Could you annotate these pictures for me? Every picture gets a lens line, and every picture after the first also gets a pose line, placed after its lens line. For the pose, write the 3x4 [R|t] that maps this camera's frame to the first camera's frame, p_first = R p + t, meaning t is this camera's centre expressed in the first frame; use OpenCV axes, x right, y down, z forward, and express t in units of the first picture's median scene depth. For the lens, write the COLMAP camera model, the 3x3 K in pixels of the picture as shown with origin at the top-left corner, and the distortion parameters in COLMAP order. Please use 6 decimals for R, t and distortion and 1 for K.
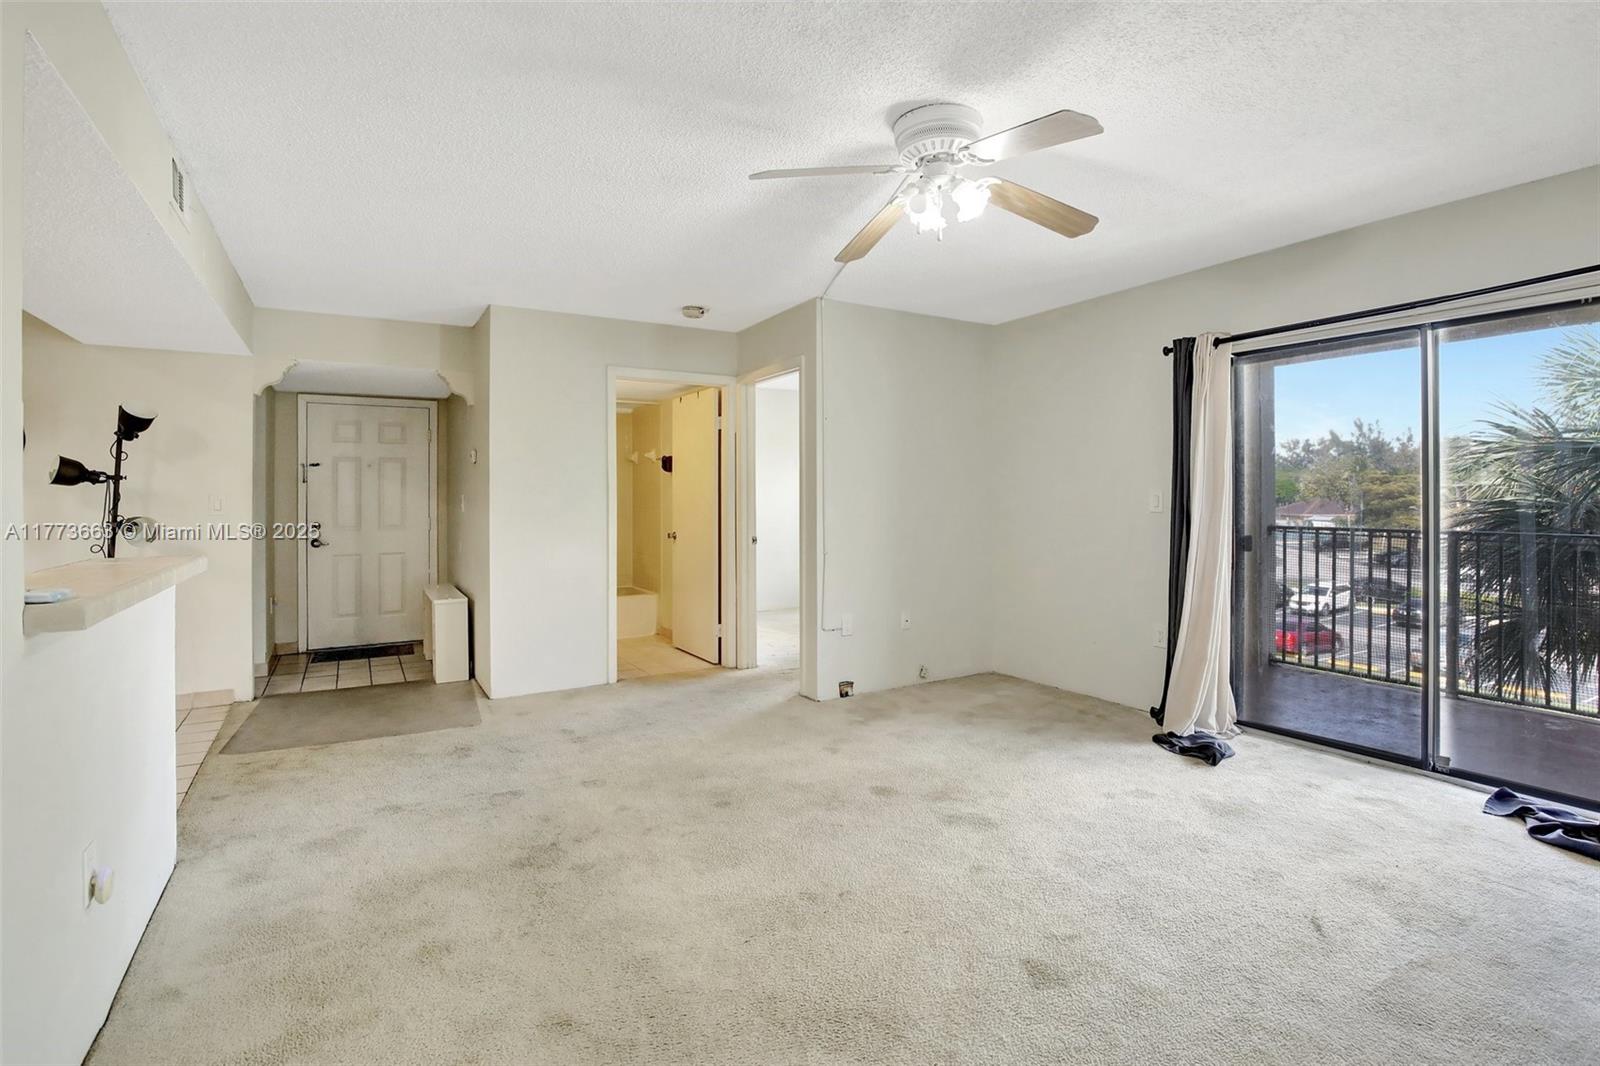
lens RADIAL K [[771.4, 0, 807.3], [0, 771.4, 489.6], [0, 0, 1]] dist [-0.038523, 0.008816]
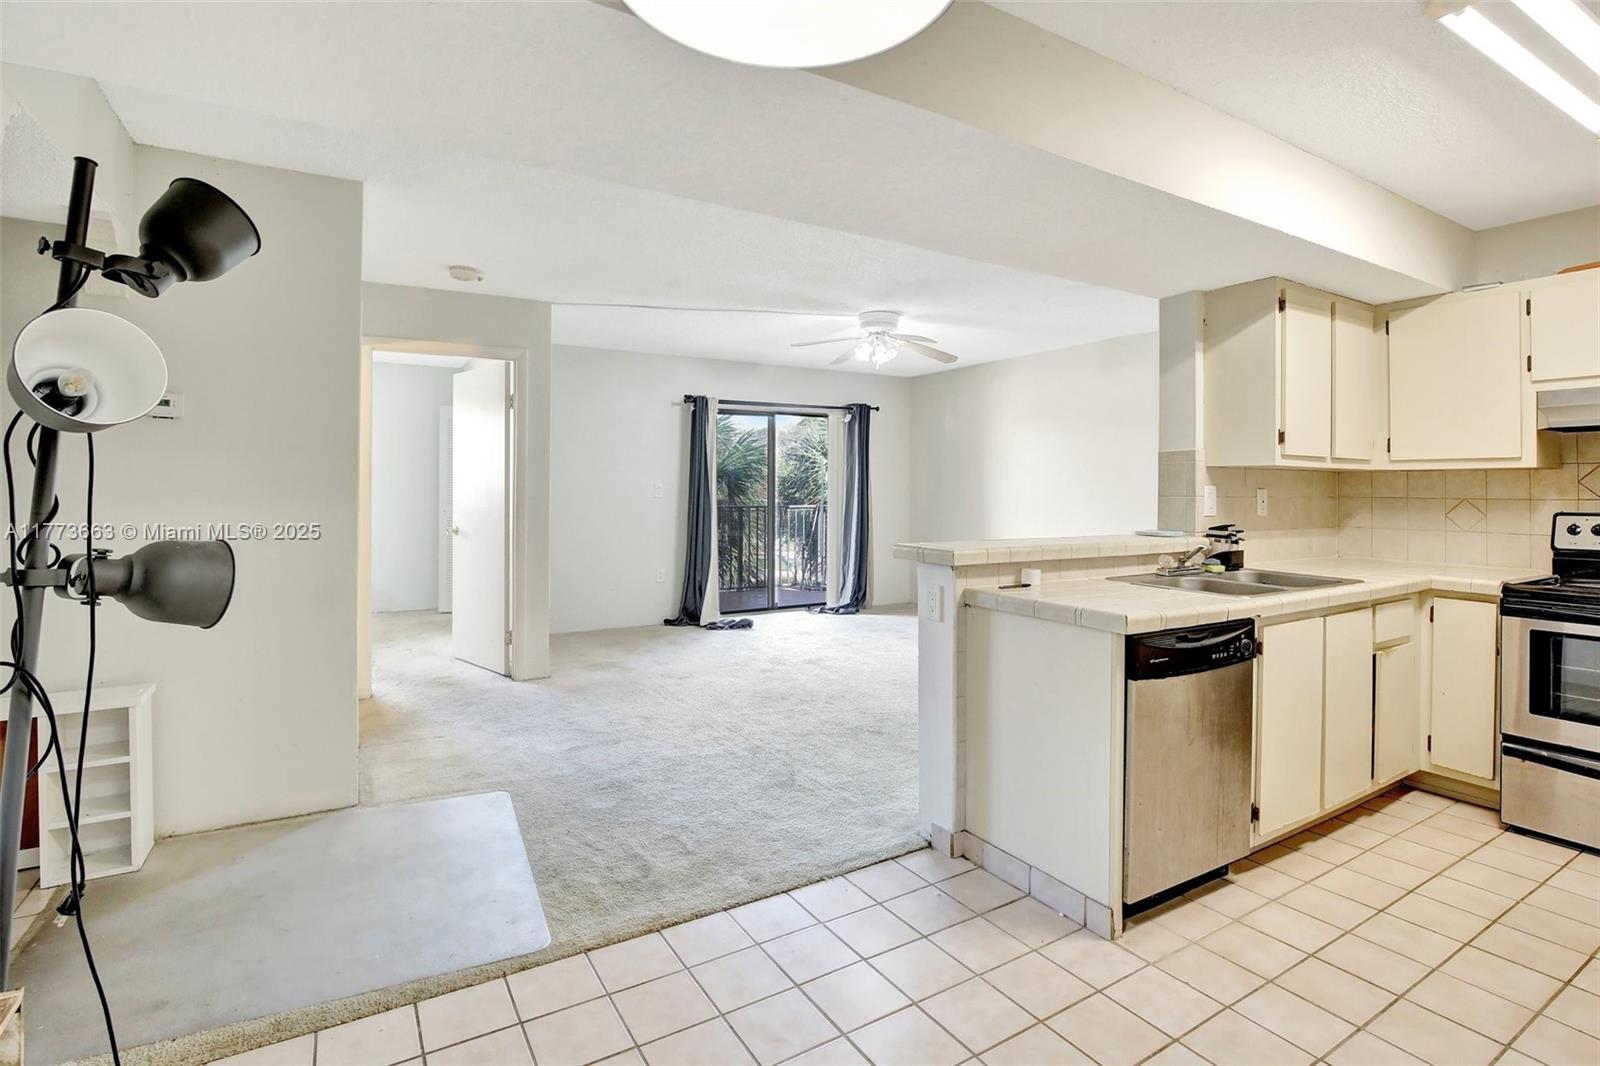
lens RADIAL K [[775.4, 0, 807.6], [0, 775.4, 476.5], [0, 0, 1]] dist [-0.039354, 0.011002]
pose [[-0.003276, 0.018091, 0.999831, -1.173134], [-0.015368, 0.999717, -0.018139, 0.009909], [-0.999877, -0.015425, -0.002997, 0.708922]]
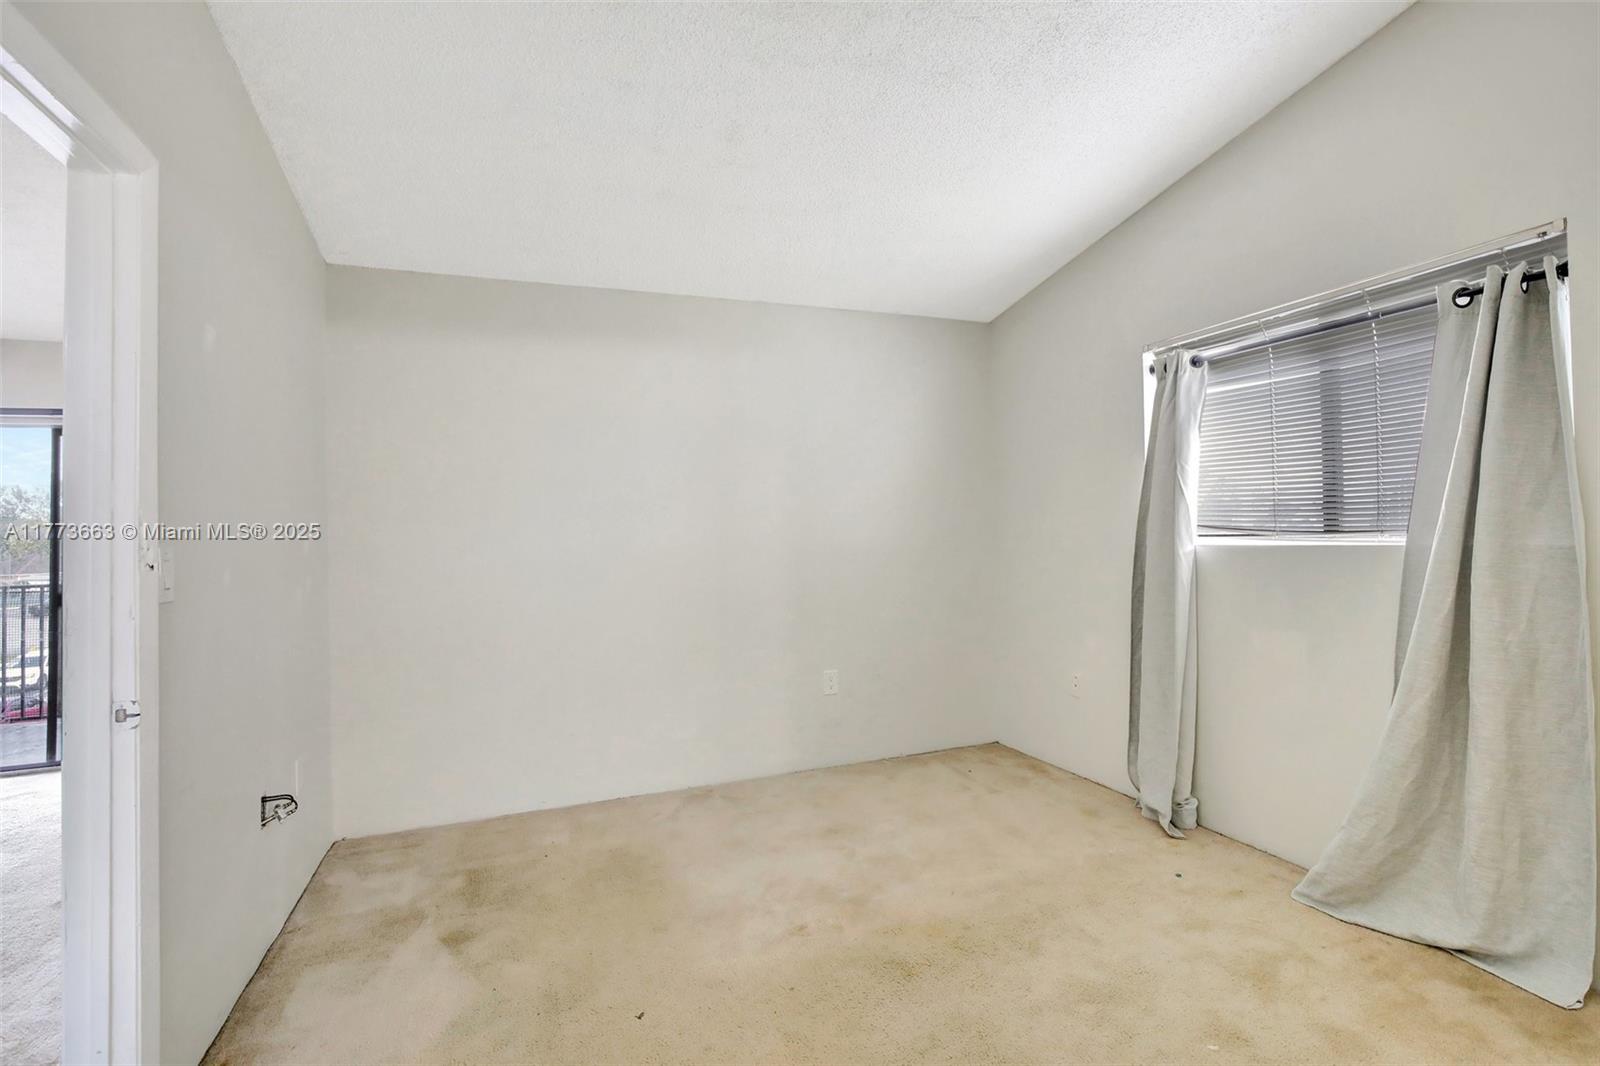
lens RADIAL K [[793.9, 0, 799.7], [0, 793.9, 509.1], [0, 0, 1]] dist [-0.018285, 0.000043]
pose [[0.202861, 0.021860, 0.978964, -0.221657], [0.023307, 0.999360, -0.027145, -0.012621], [-0.978930, 0.028324, 0.202222, -0.414183]]
